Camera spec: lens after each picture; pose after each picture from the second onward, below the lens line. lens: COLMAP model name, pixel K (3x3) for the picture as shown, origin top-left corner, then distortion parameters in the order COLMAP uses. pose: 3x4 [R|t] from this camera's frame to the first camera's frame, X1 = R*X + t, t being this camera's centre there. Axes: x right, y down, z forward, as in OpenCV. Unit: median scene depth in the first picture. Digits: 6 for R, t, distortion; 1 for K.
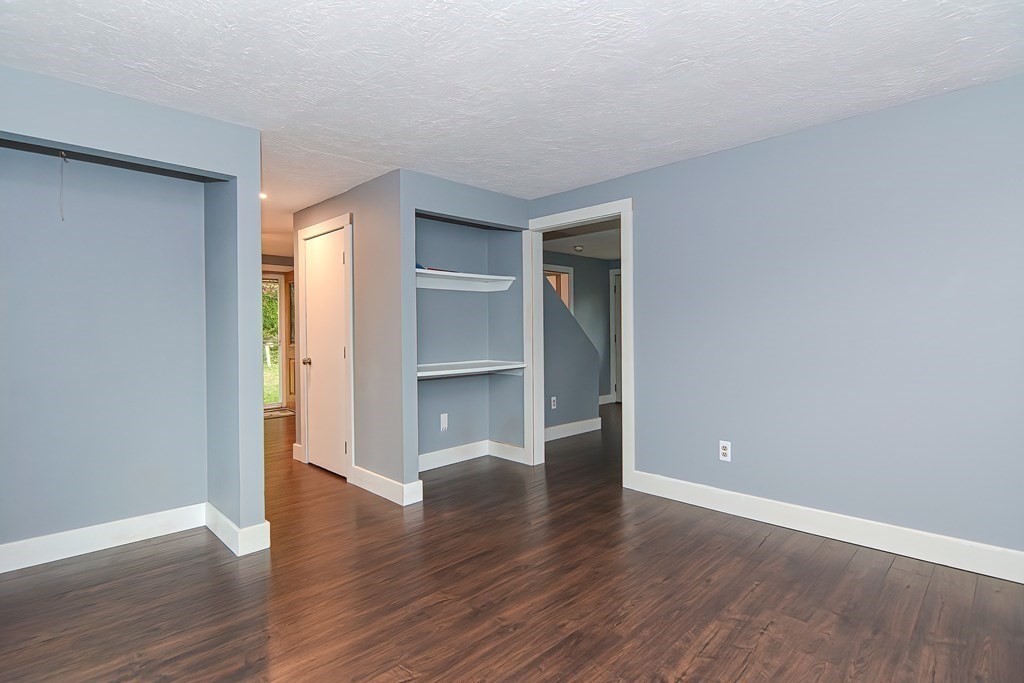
lens RADIAL K [[502.1, 0, 504.3], [0, 502.1, 333.1], [0, 0, 1]] dist [0.003888, -0.008269]
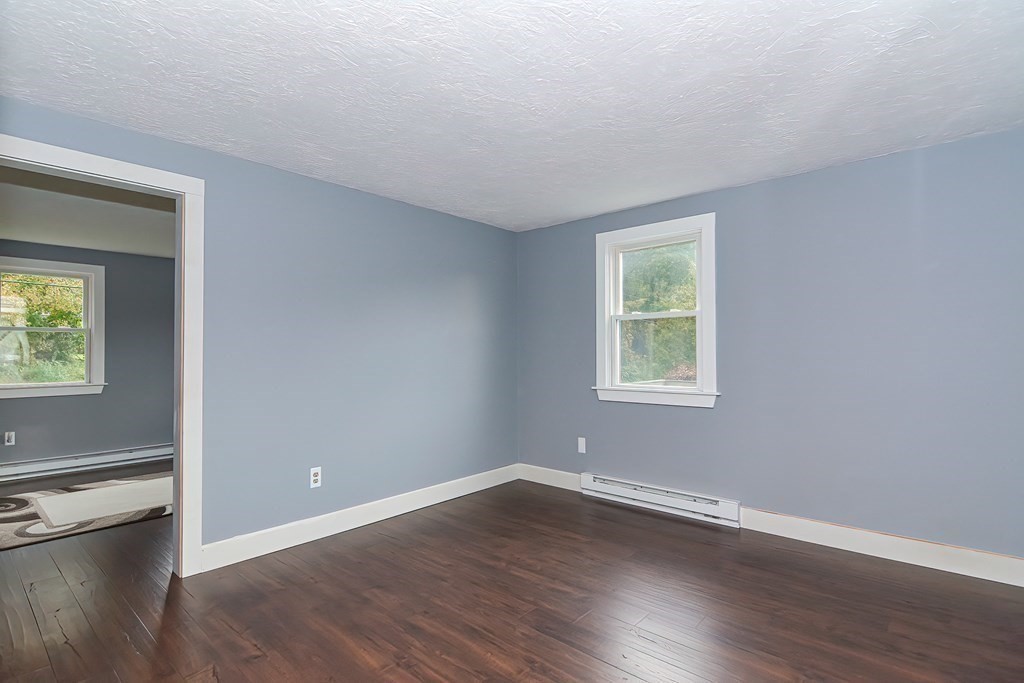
lens RADIAL K [[502.1, 0, 511.4], [0, 502.1, 349.2], [0, 0, 1]] dist [0.003888, -0.008269]
pose [[-0.069863, 0.015134, 0.997442, -0.882786], [0.005014, 0.999878, -0.014820, -0.004742], [-0.997544, 0.003966, -0.069930, 1.023667]]
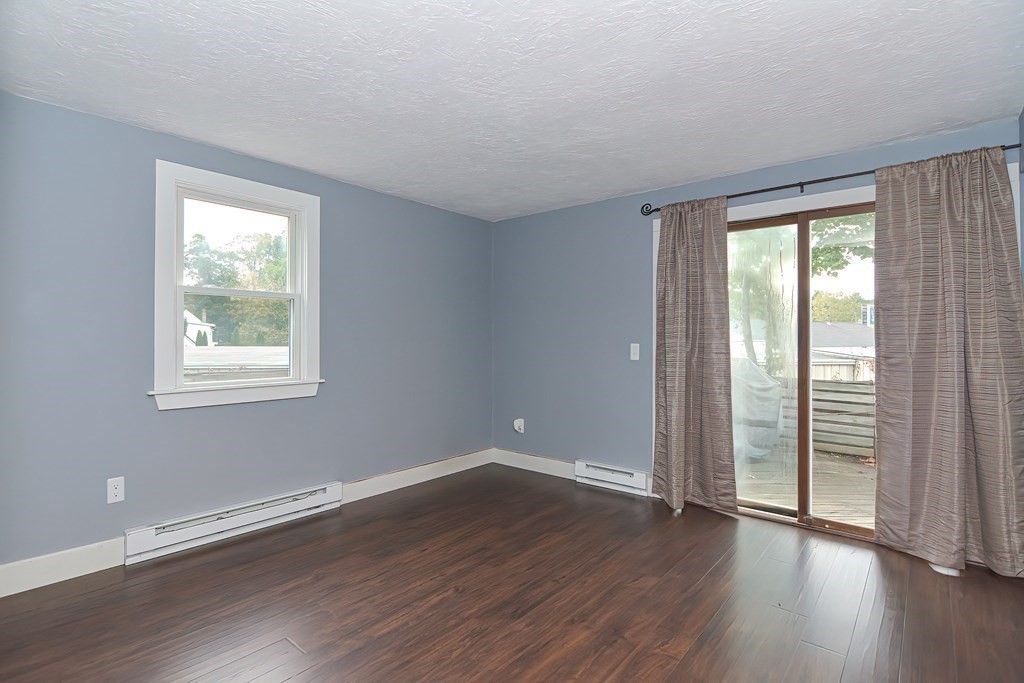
lens RADIAL K [[502.1, 0, 505.1], [0, 502.1, 335.3], [0, 0, 1]] dist [0.003888, -0.008269]
pose [[-0.996121, 0.008239, -0.087605, 0.233916], [0.008895, 0.999935, -0.007097, -0.010986], [0.087541, -0.007849, -0.996130, 1.896836]]
